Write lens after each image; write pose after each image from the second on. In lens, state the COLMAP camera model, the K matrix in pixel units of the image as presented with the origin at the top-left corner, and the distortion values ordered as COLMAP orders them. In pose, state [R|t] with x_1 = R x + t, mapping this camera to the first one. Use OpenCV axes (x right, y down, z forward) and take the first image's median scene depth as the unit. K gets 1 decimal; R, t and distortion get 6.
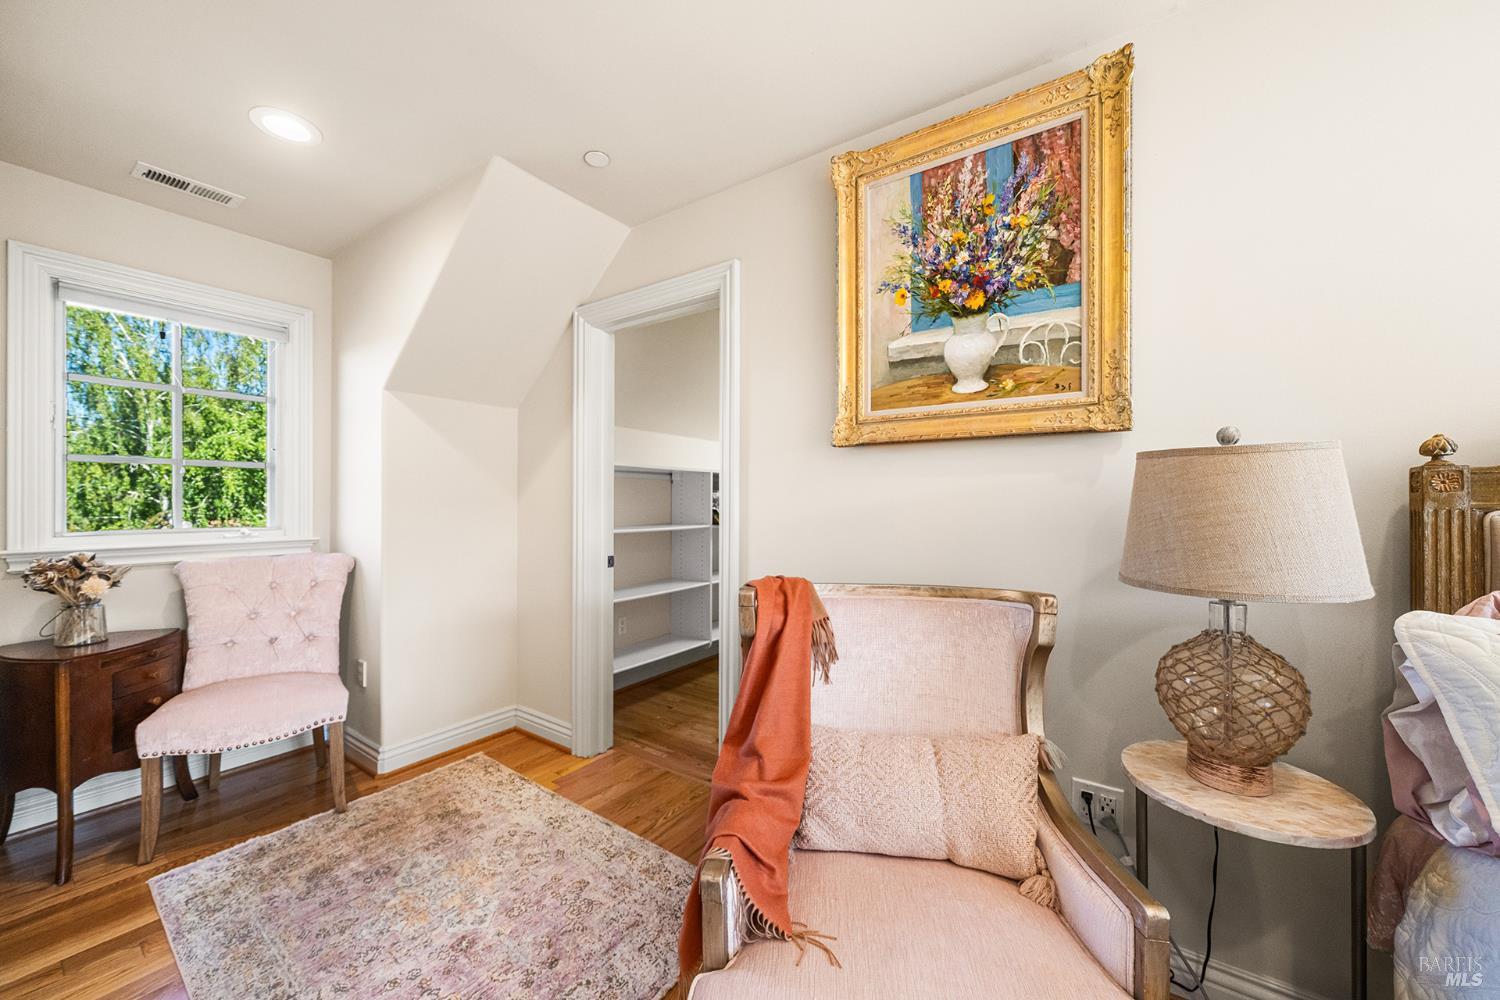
lens RADIAL K [[555.2, 0, 749.8], [0, 555.2, 501.0], [0, 0, 1]] dist [-0.005170, -0.000279]
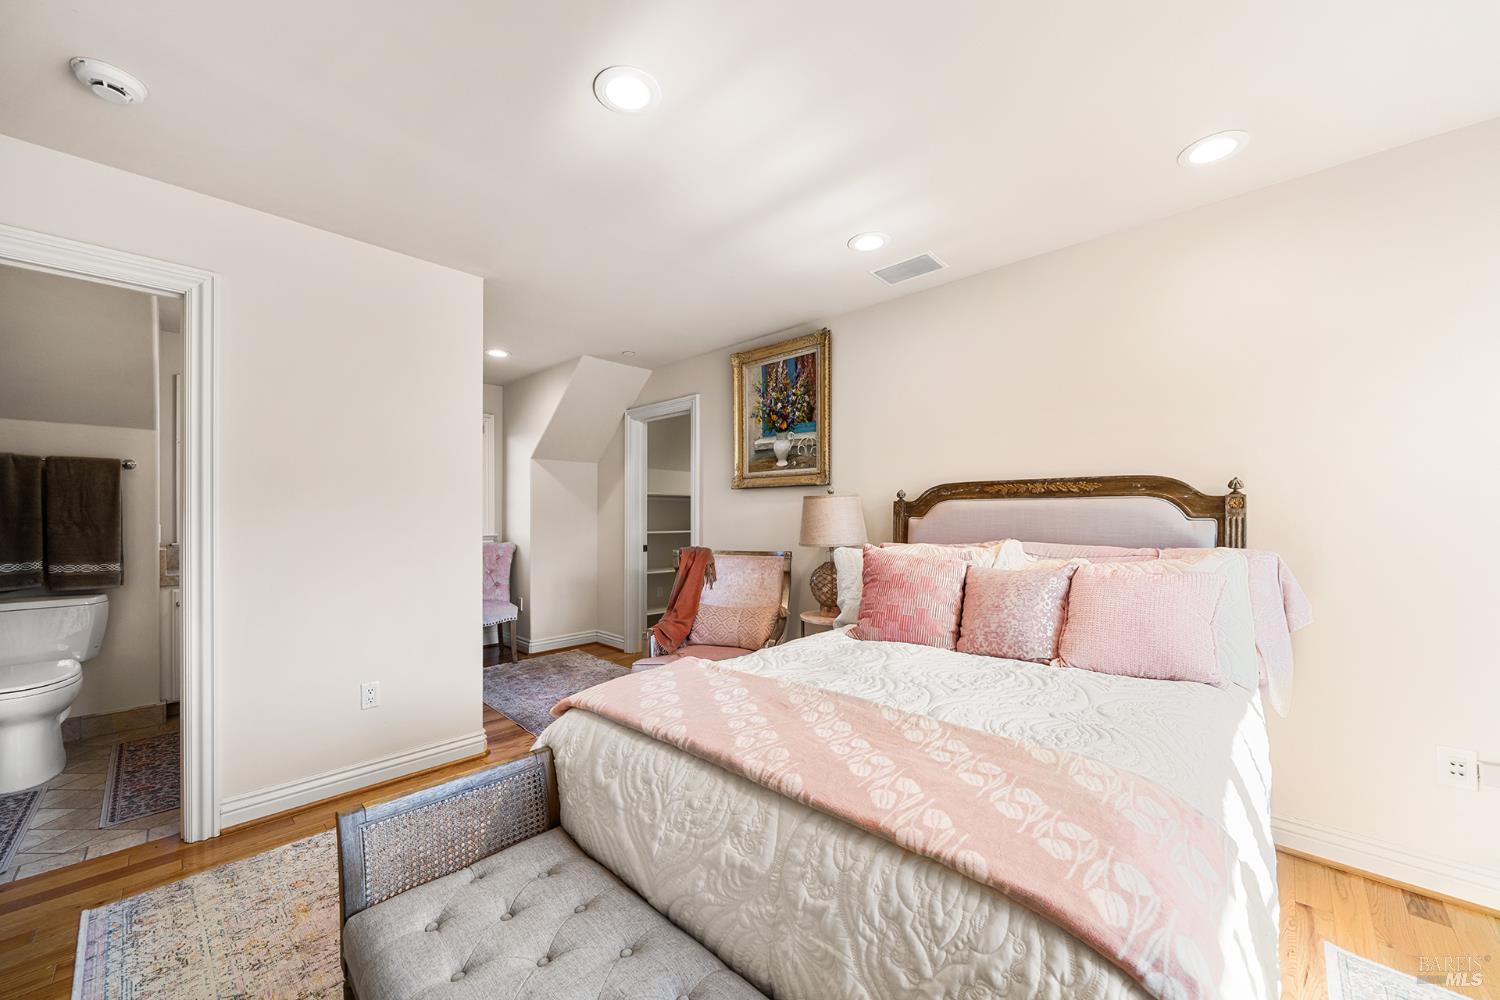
lens RADIAL K [[555.2, 0, 749.4], [0, 555.2, 512.3], [0, 0, 1]] dist [-0.005170, -0.000279]
pose [[0.988156, -0.004996, -0.153373, 0.559094], [0.004348, 0.999980, -0.004558, 0.001079], [0.153393, 0.003837, 0.988158, -1.136129]]
